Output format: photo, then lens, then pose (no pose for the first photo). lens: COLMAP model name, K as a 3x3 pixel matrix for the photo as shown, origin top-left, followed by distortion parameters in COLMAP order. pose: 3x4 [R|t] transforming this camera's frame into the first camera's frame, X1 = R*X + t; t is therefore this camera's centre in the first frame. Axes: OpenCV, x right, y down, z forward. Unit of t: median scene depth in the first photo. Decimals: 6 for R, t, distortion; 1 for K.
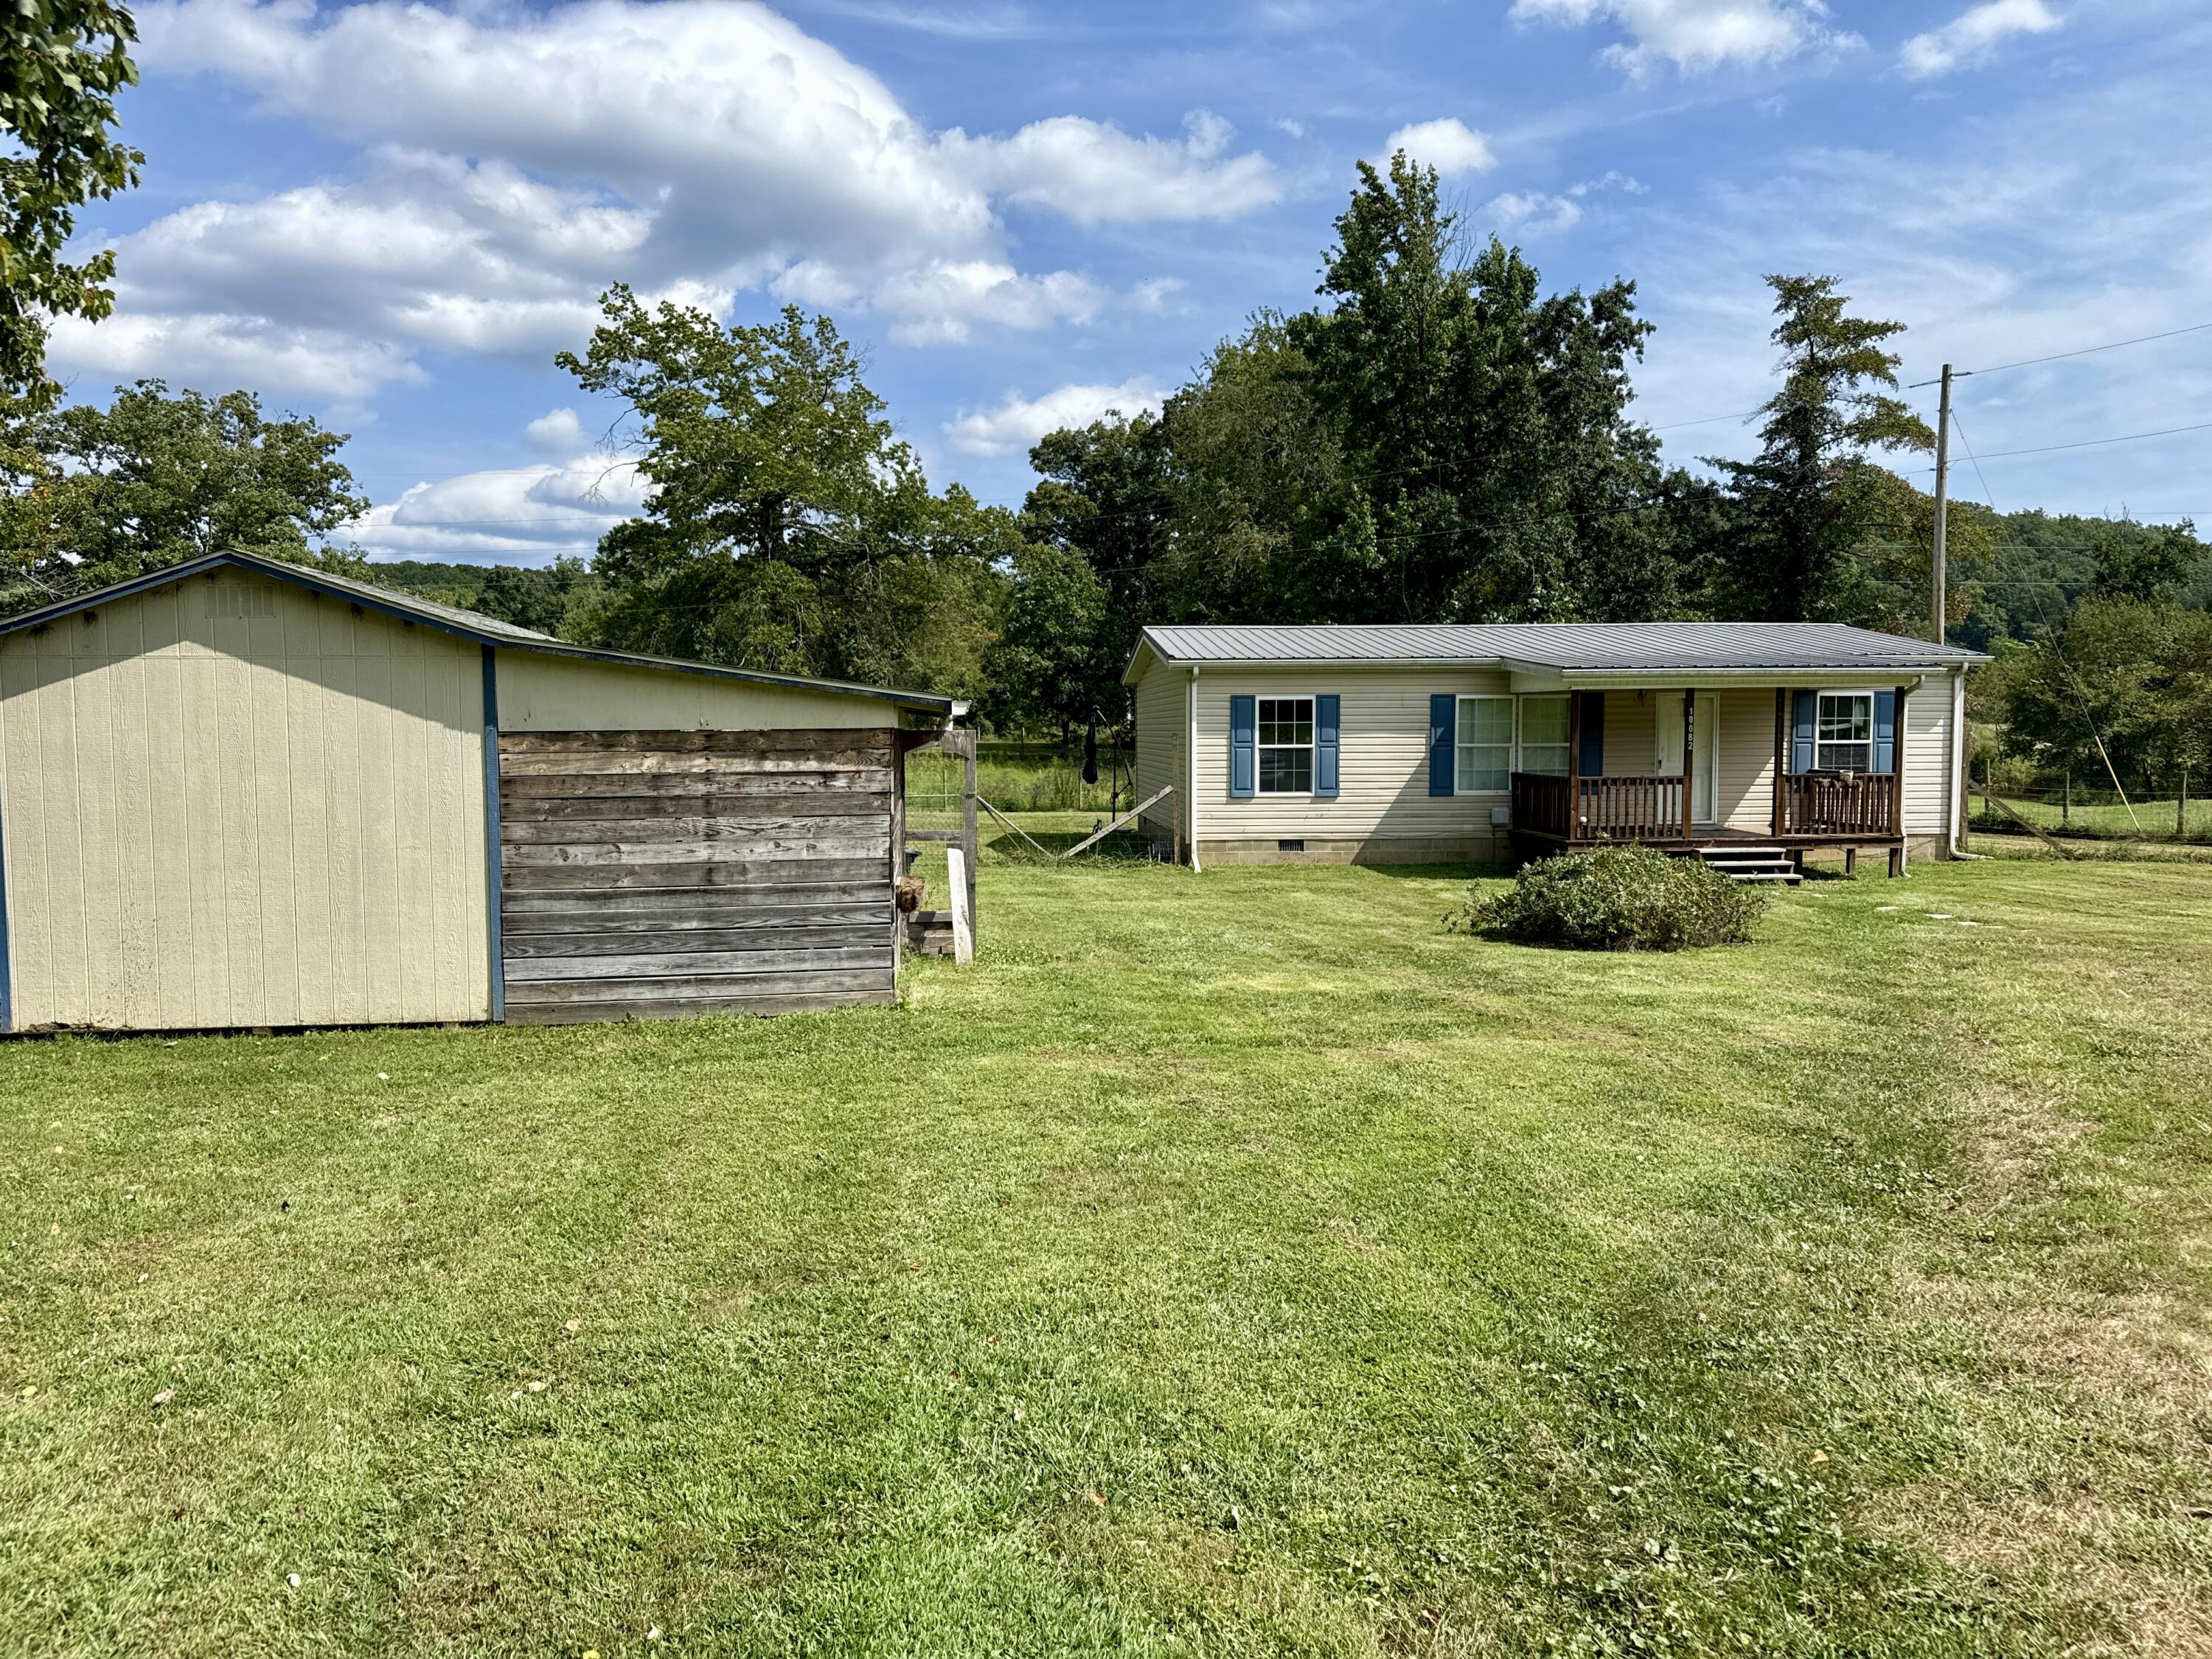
lens RADIAL K [[1539.8, 0, 1098.8], [0, 1539.8, 839.0], [0, 0, 1]] dist [0.082696, -0.114576]
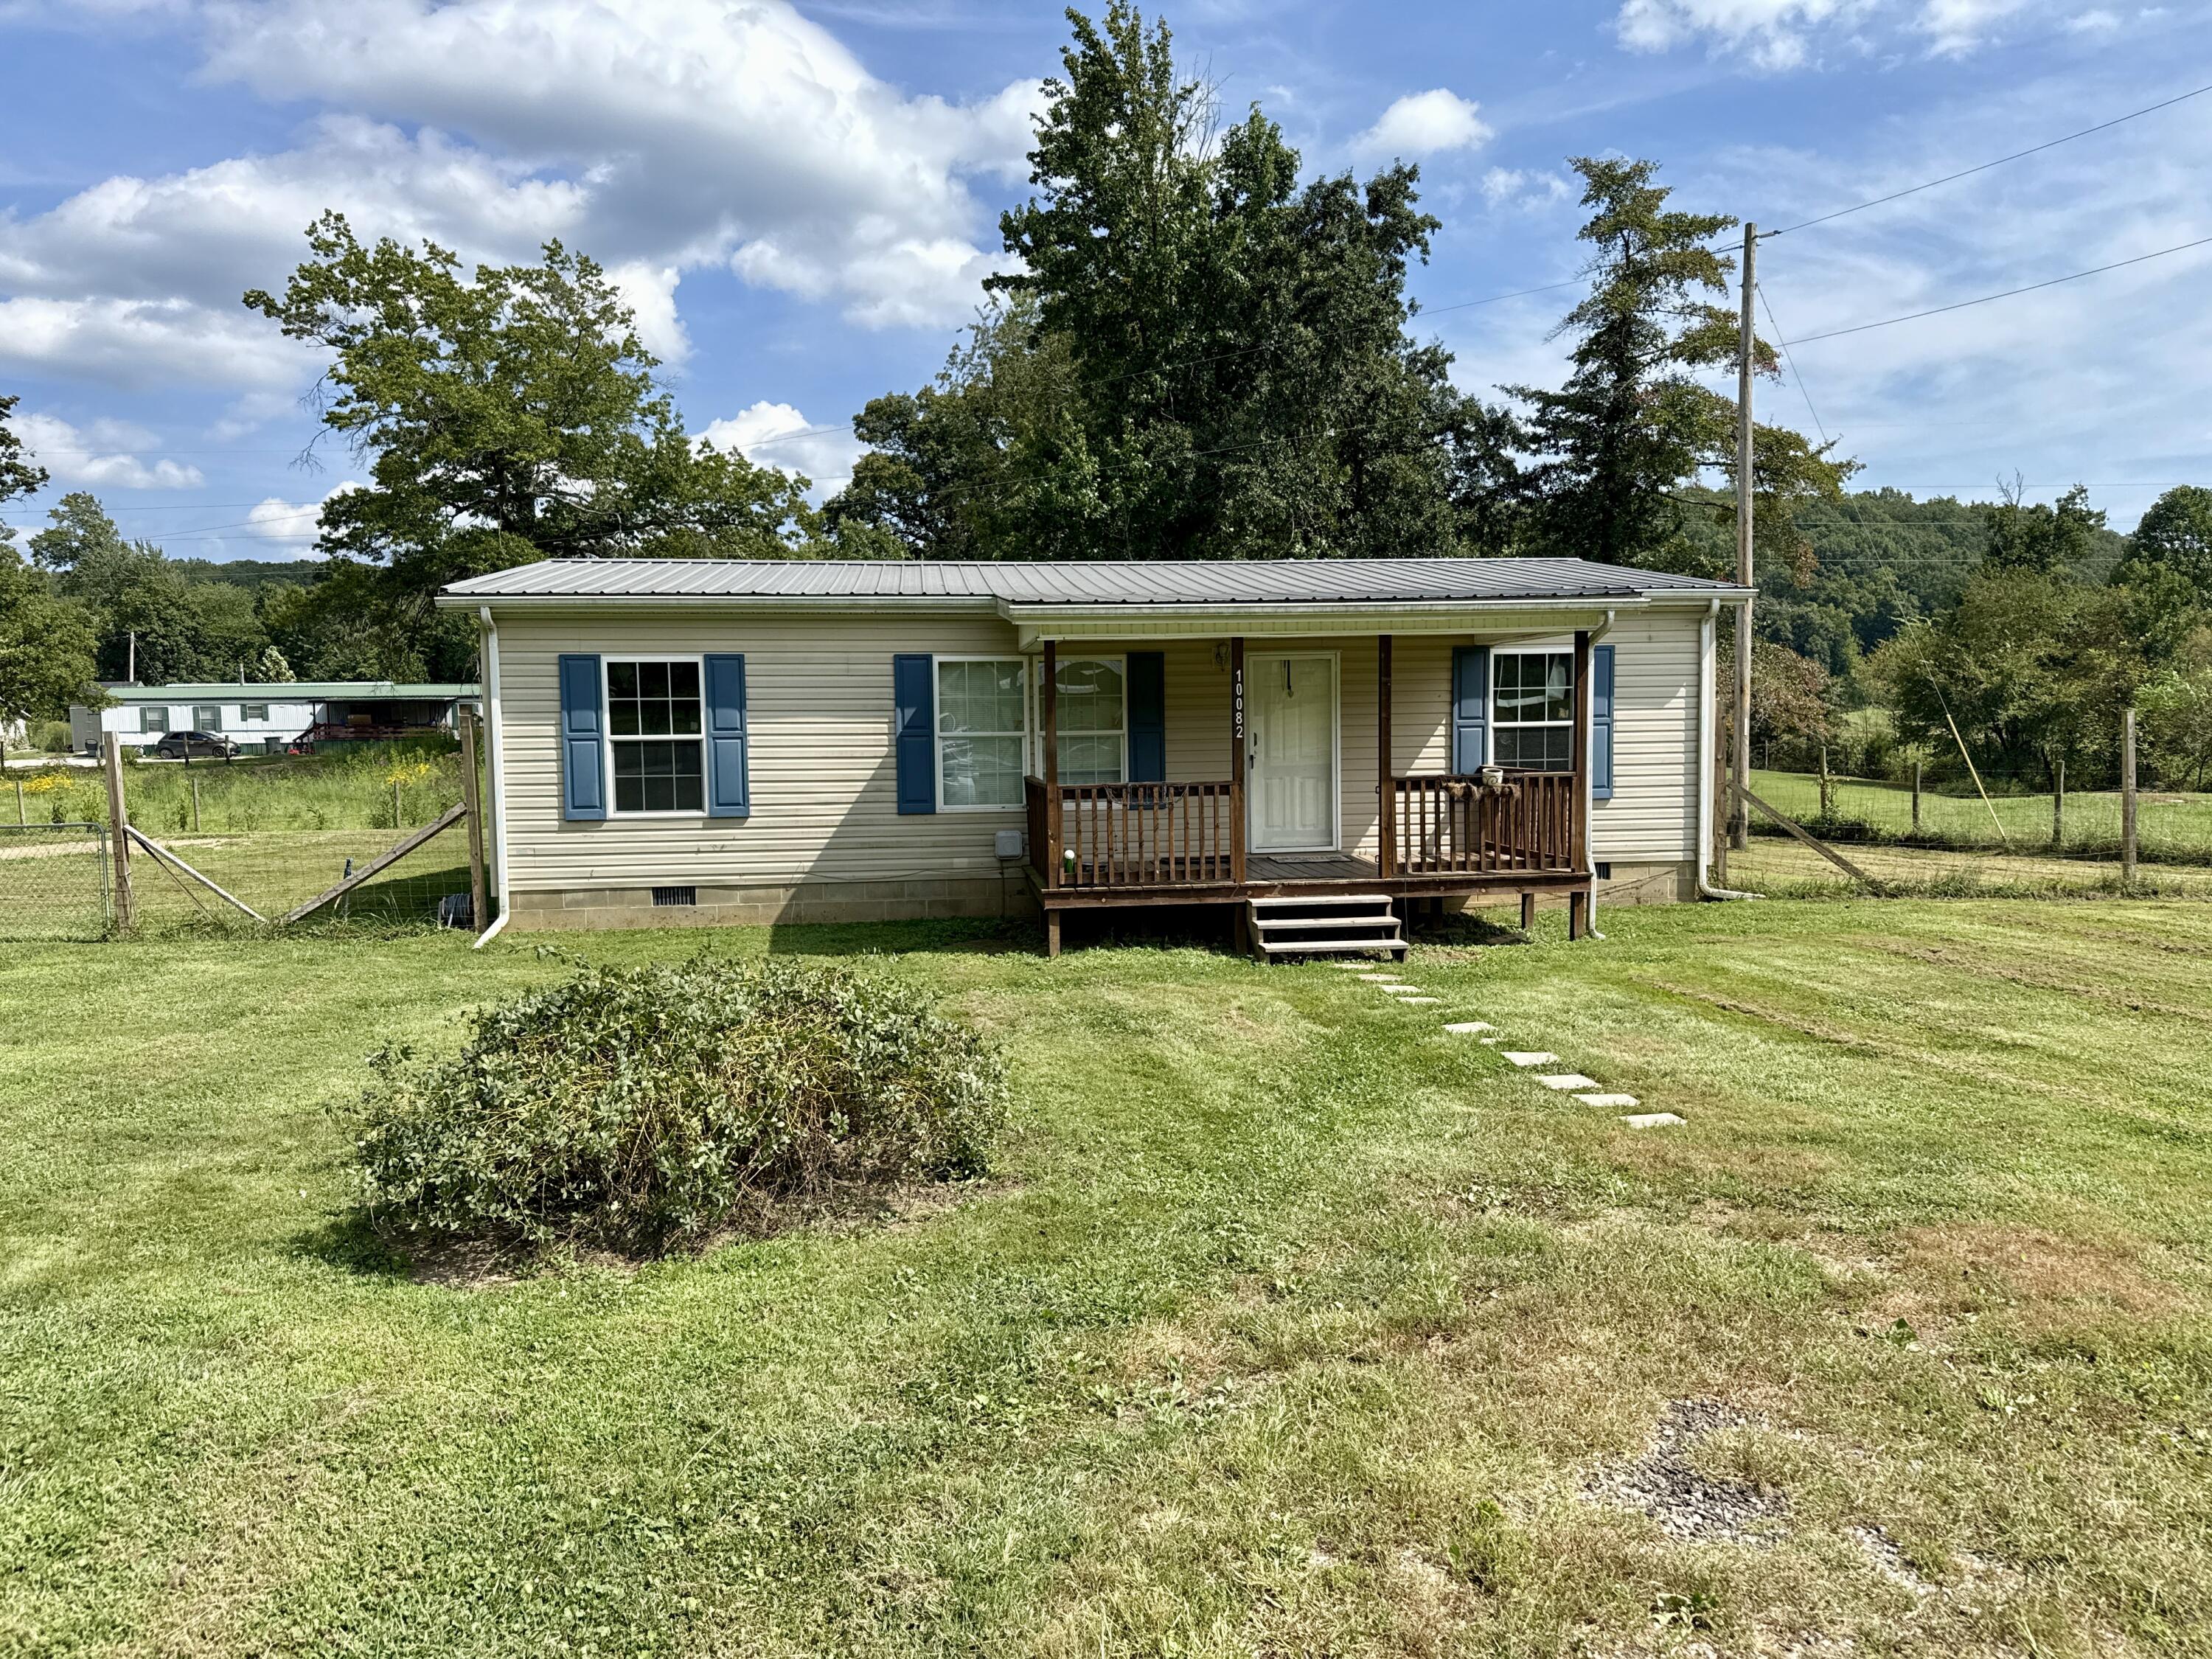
lens RADIAL K [[1545.5, 0, 1116.9], [0, 1545.5, 839.2], [0, 0, 1]] dist [0.103299, -0.159900]
pose [[0.998716, -0.013909, 0.048703, 0.183487], [0.013842, 0.999903, 0.001711, -0.011674], [-0.048722, -0.001034, 0.998812, 0.240598]]
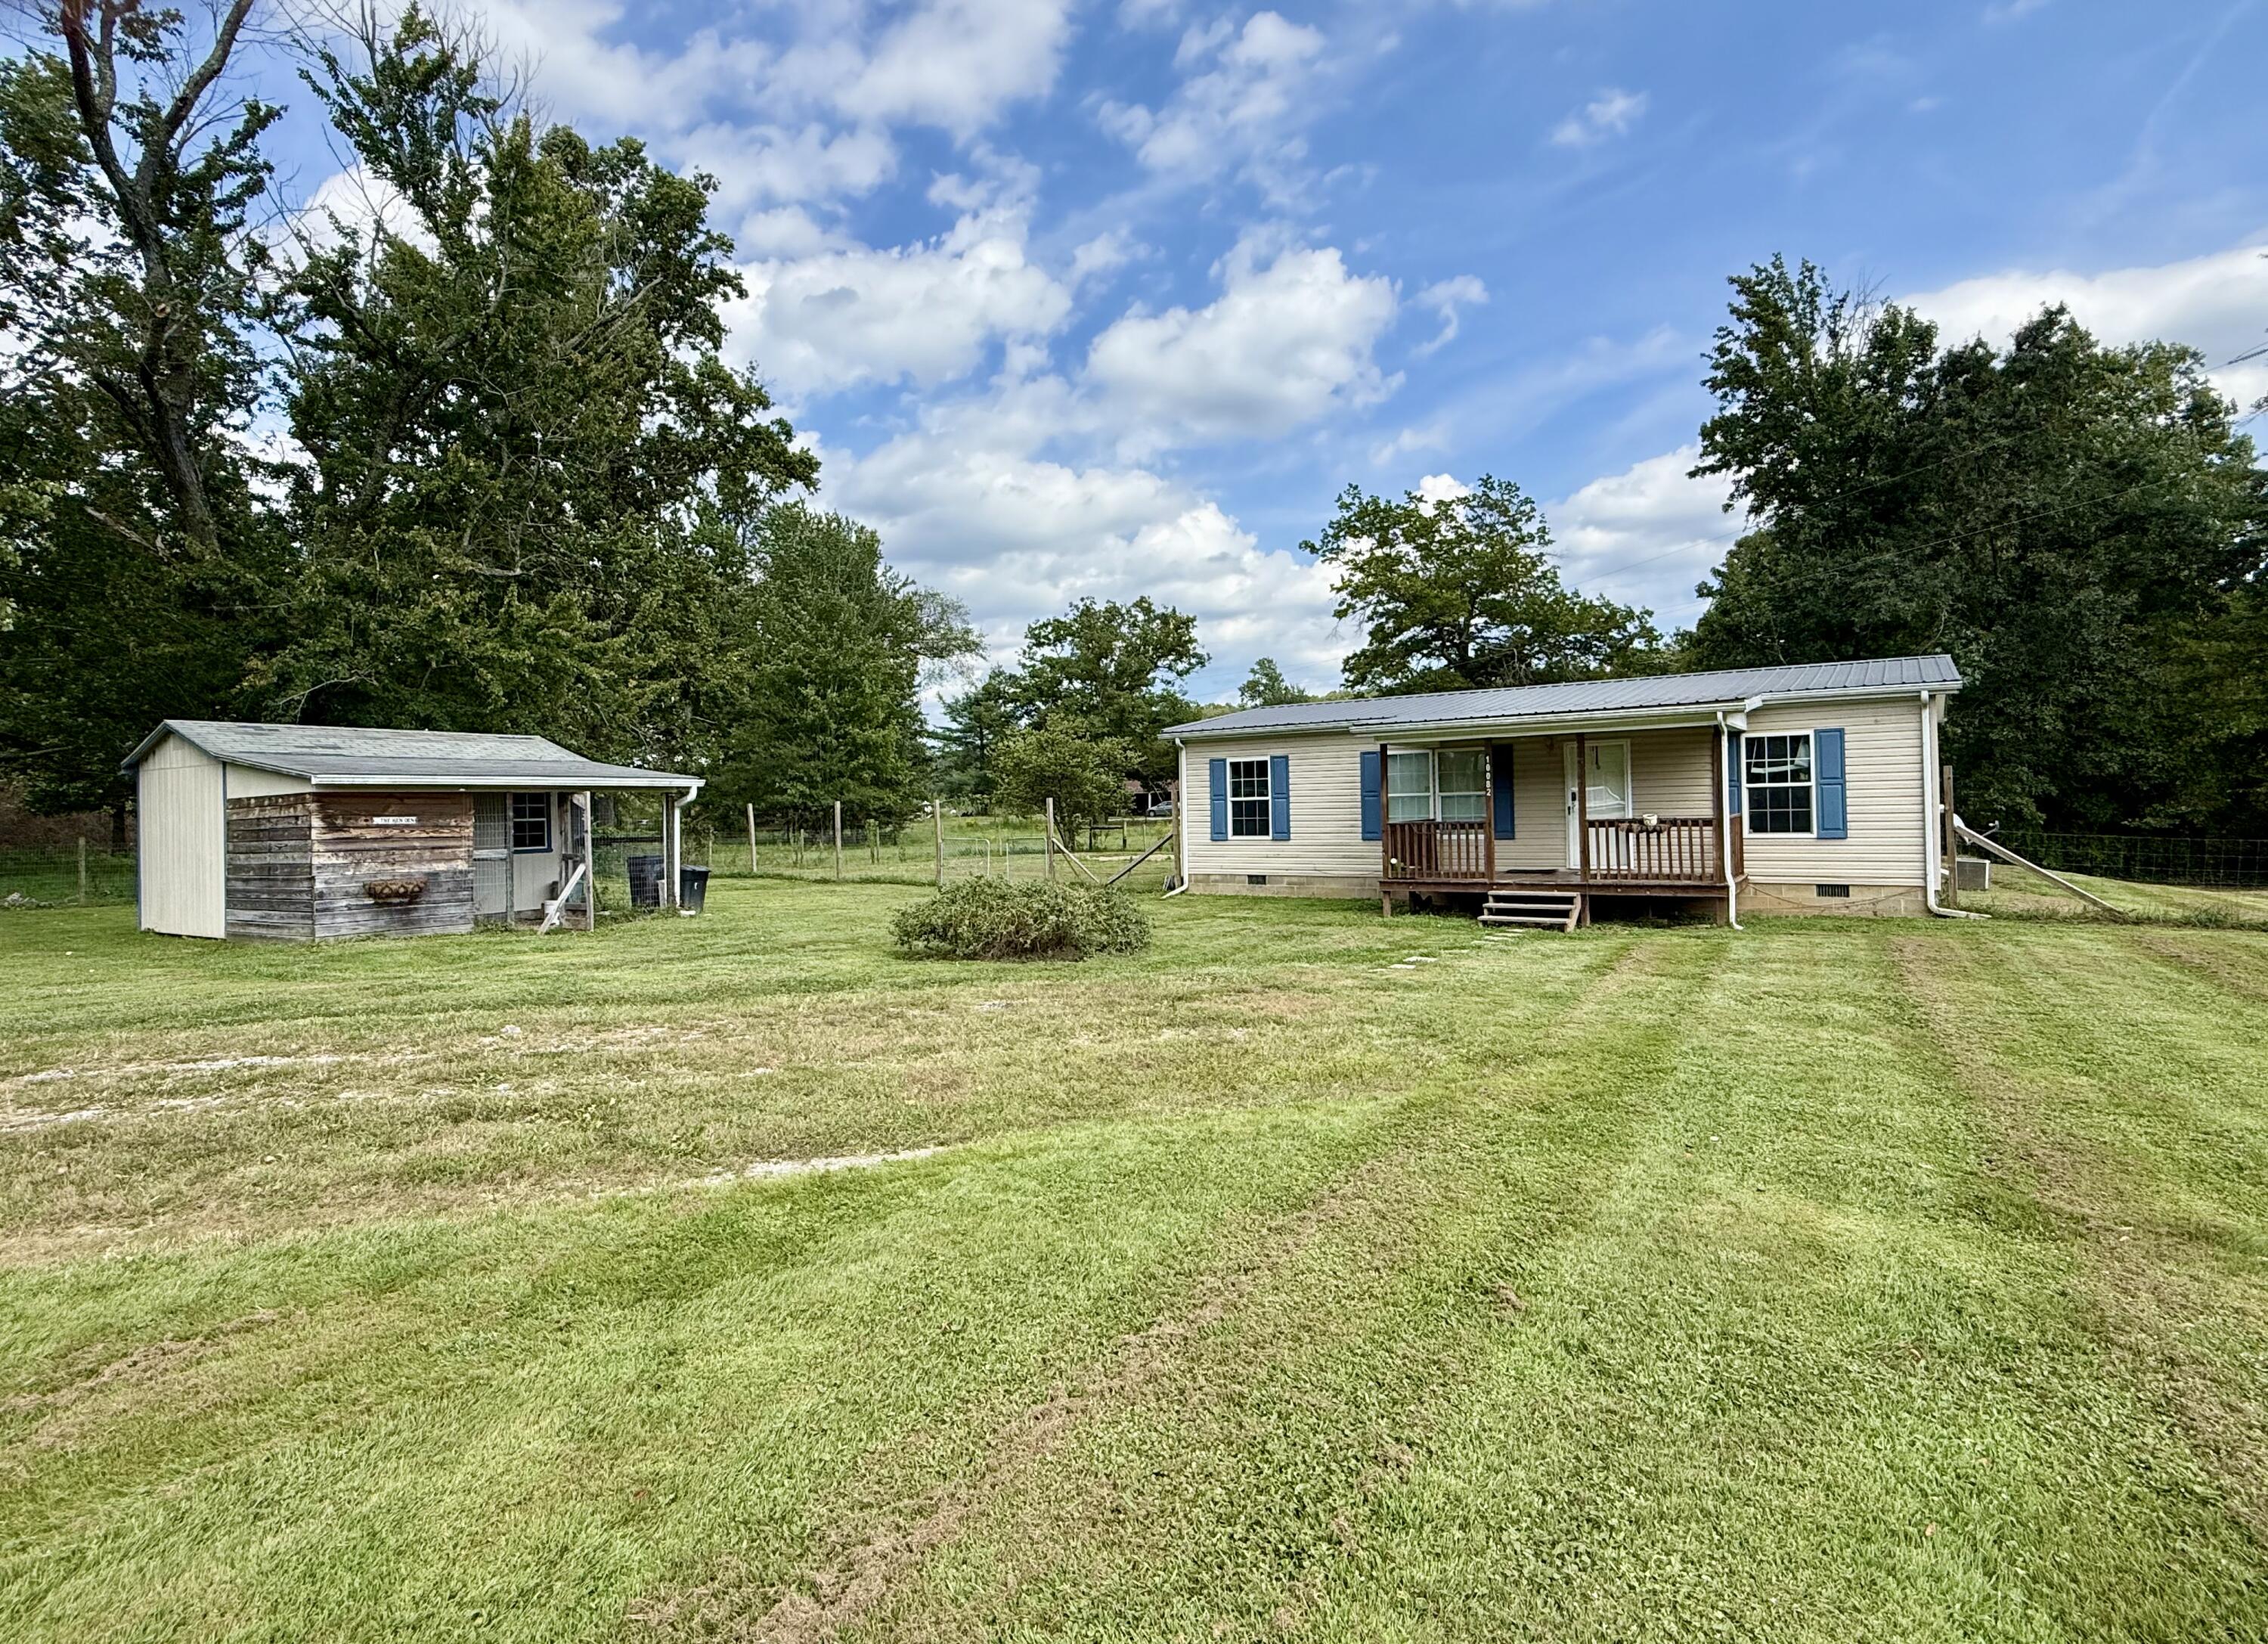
lens RADIAL K [[1116.9, 0, 1134.0], [0, 1116.9, 822.0], [0, 0, 1]] dist [-0.000062, 0.015547]
pose [[0.793567, -0.004188, -0.608468, 0.392545], [-0.025063, 0.998903, -0.039563, -0.002489], [0.607966, 0.046646, 0.792591, 0.157841]]
